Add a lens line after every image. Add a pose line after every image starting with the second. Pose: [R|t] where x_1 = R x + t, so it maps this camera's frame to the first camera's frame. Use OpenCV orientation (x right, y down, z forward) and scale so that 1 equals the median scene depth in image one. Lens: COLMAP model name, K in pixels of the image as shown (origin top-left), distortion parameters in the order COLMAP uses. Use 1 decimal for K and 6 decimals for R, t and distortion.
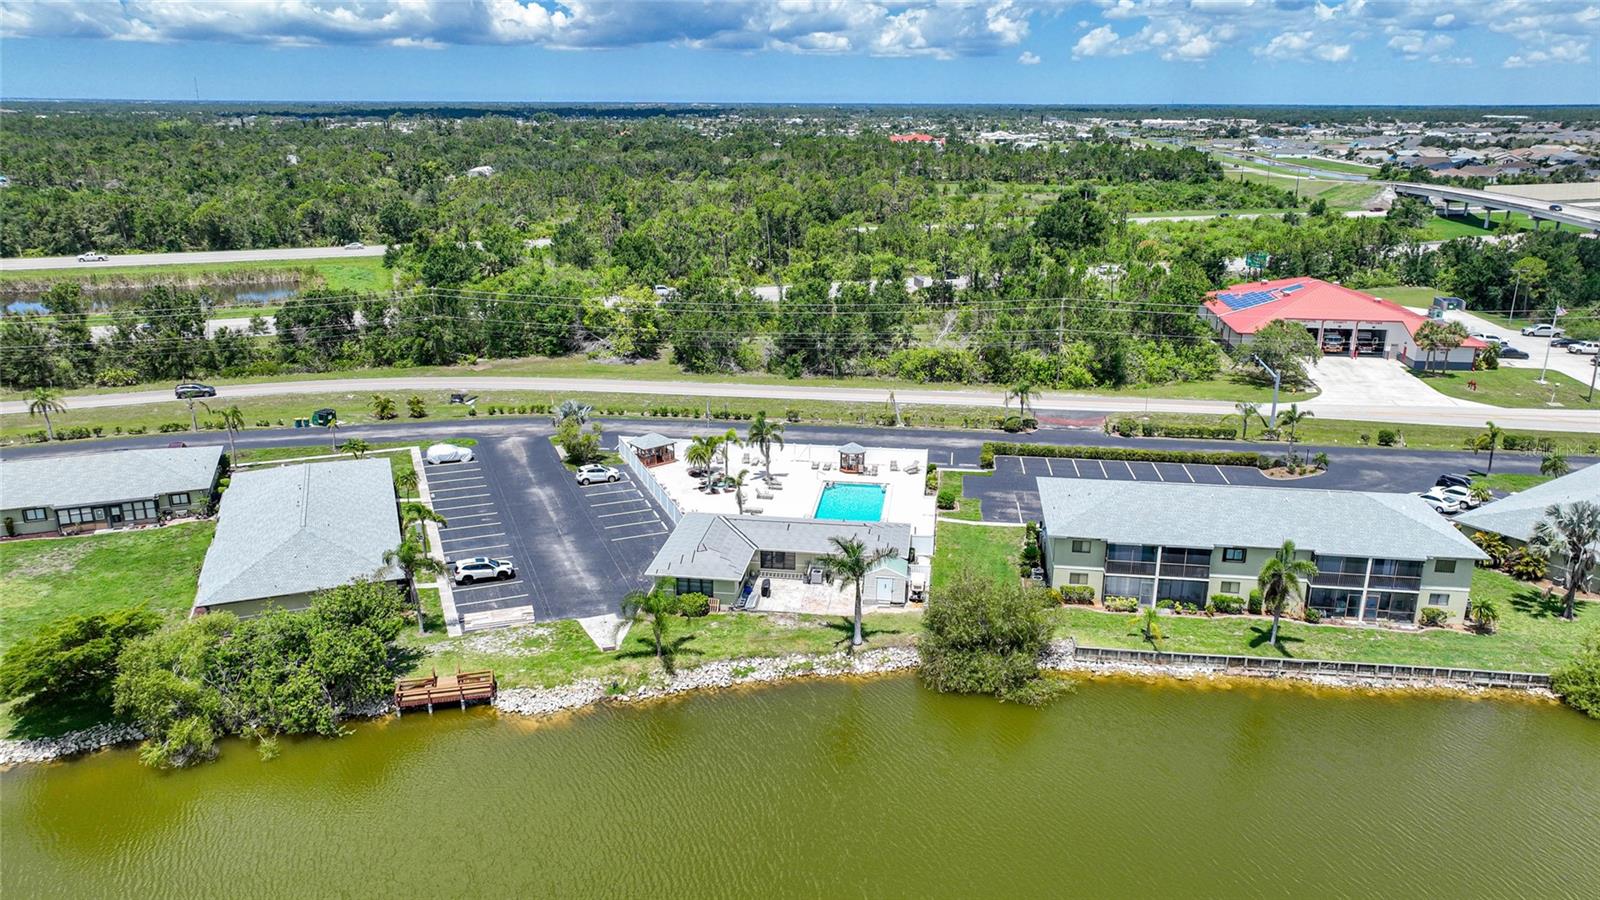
lens RADIAL K [[1124.3, 0, 805.8], [0, 1124.3, 452.1], [0, 0, 1]] dist [-0.006960, 0.019207]
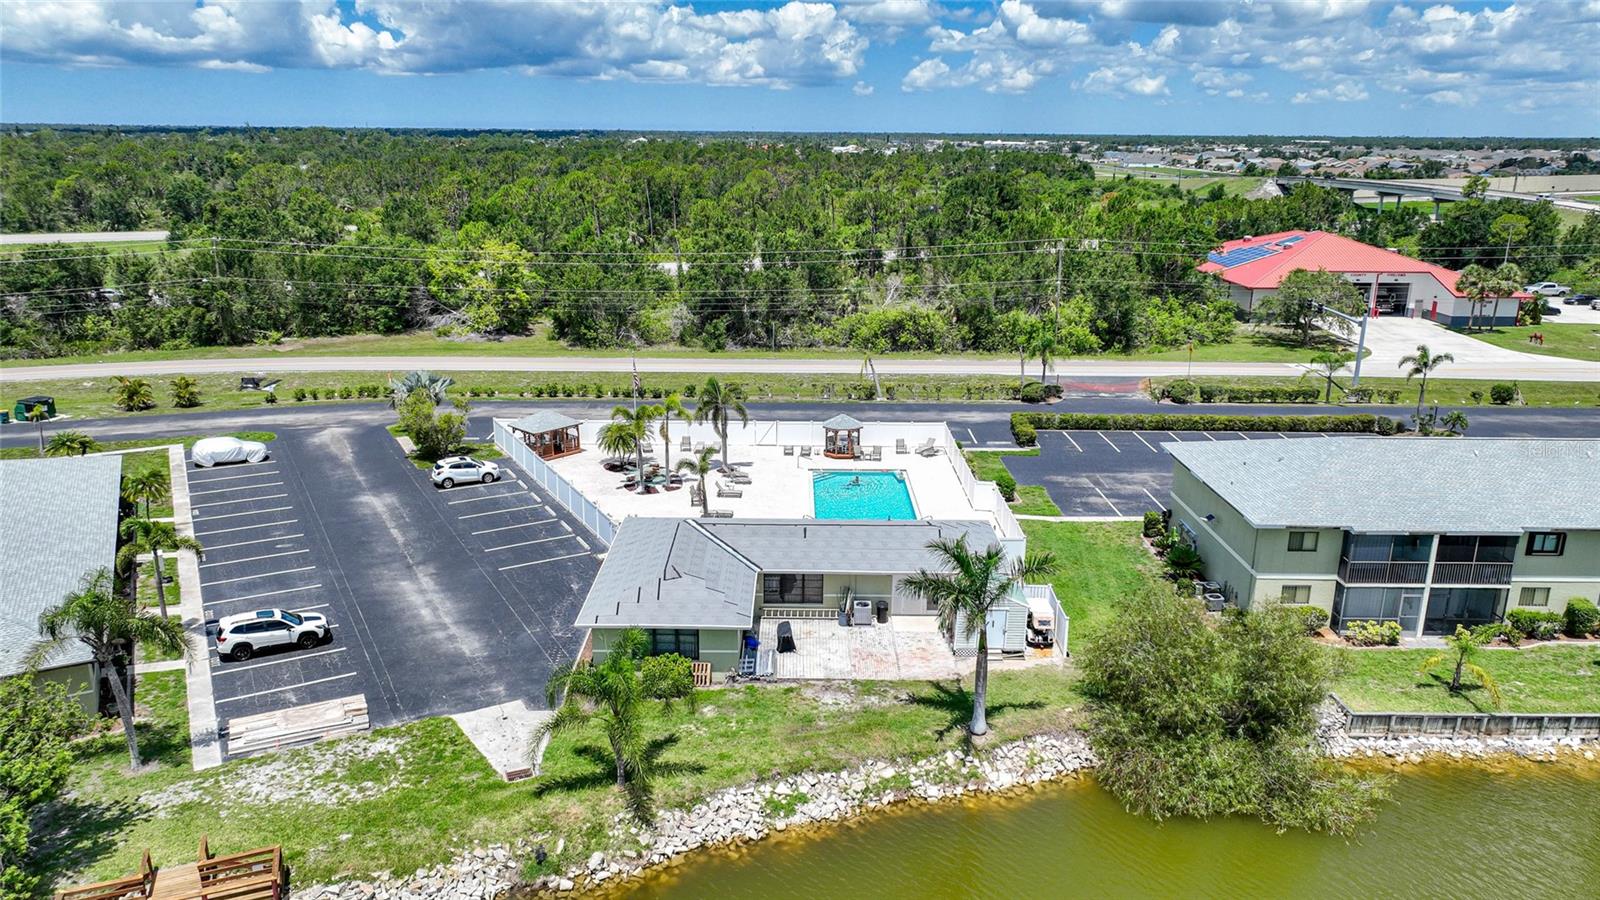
lens RADIAL K [[1124.3, 0, 794.1], [0, 1124.3, 455.6], [0, 0, 1]] dist [-0.006960, 0.019207]
pose [[0.991811, -0.034265, 0.123033, -0.072492], [0.036948, 0.999125, -0.019594, 0.028836], [-0.122254, 0.023979, 0.992209, 0.313357]]
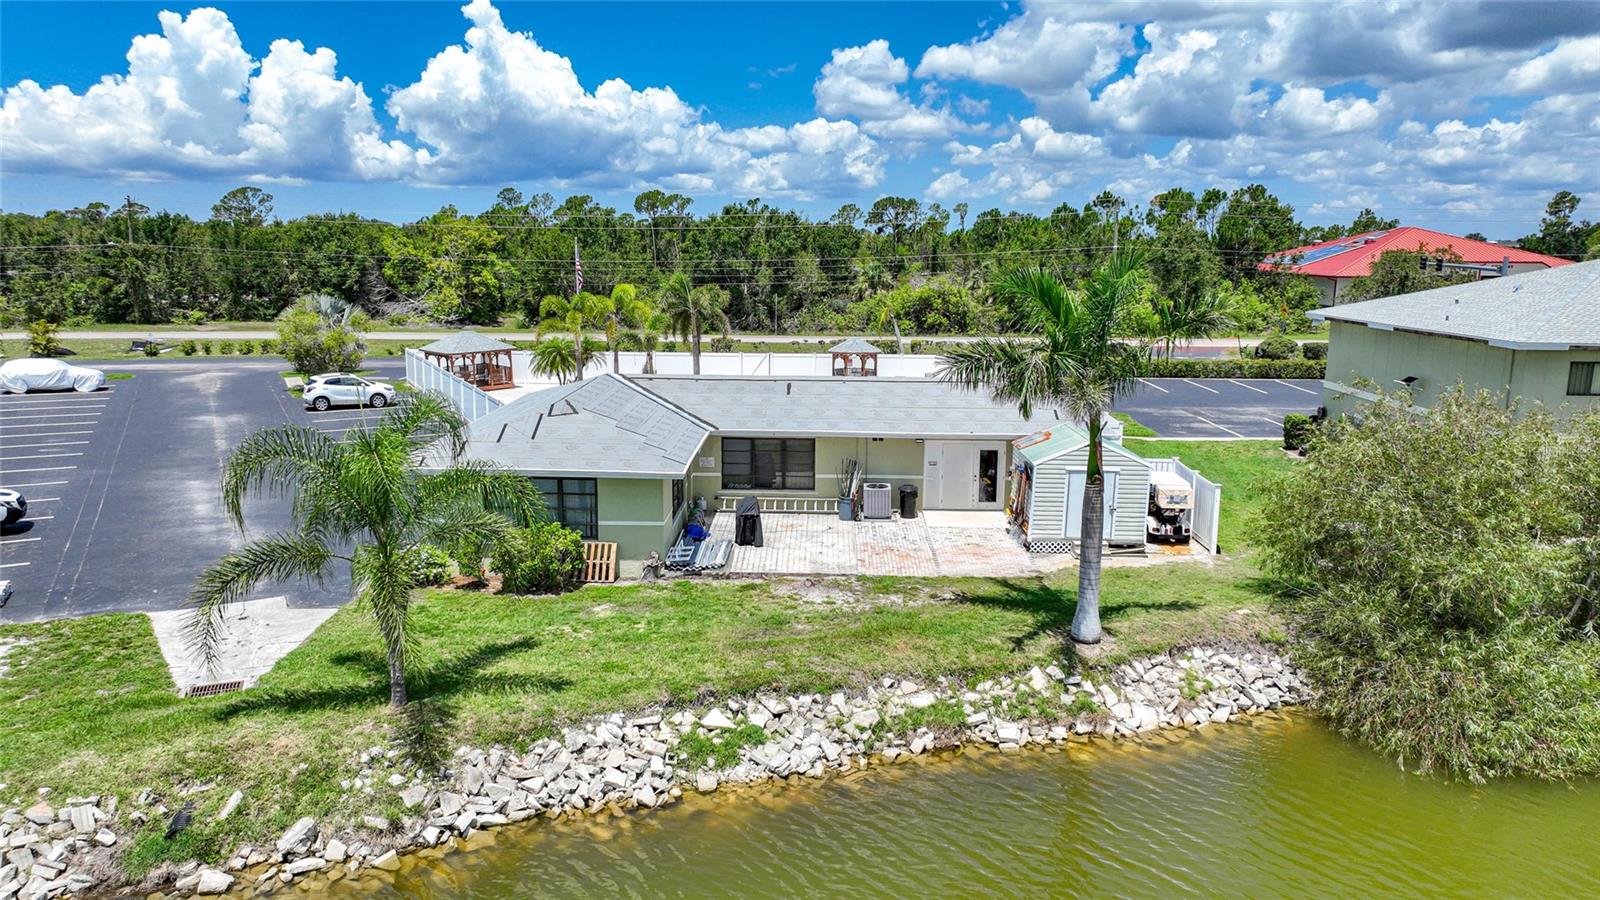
lens RADIAL K [[1124.3, 0, 788.7], [0, 1124.3, 442.6], [0, 0, 1]] dist [-0.006960, 0.019207]
pose [[0.994728, -0.021949, 0.100175, -0.042379], [0.034477, 0.991546, -0.125093, 0.104003], [-0.096582, 0.127887, 0.987075, 0.478172]]
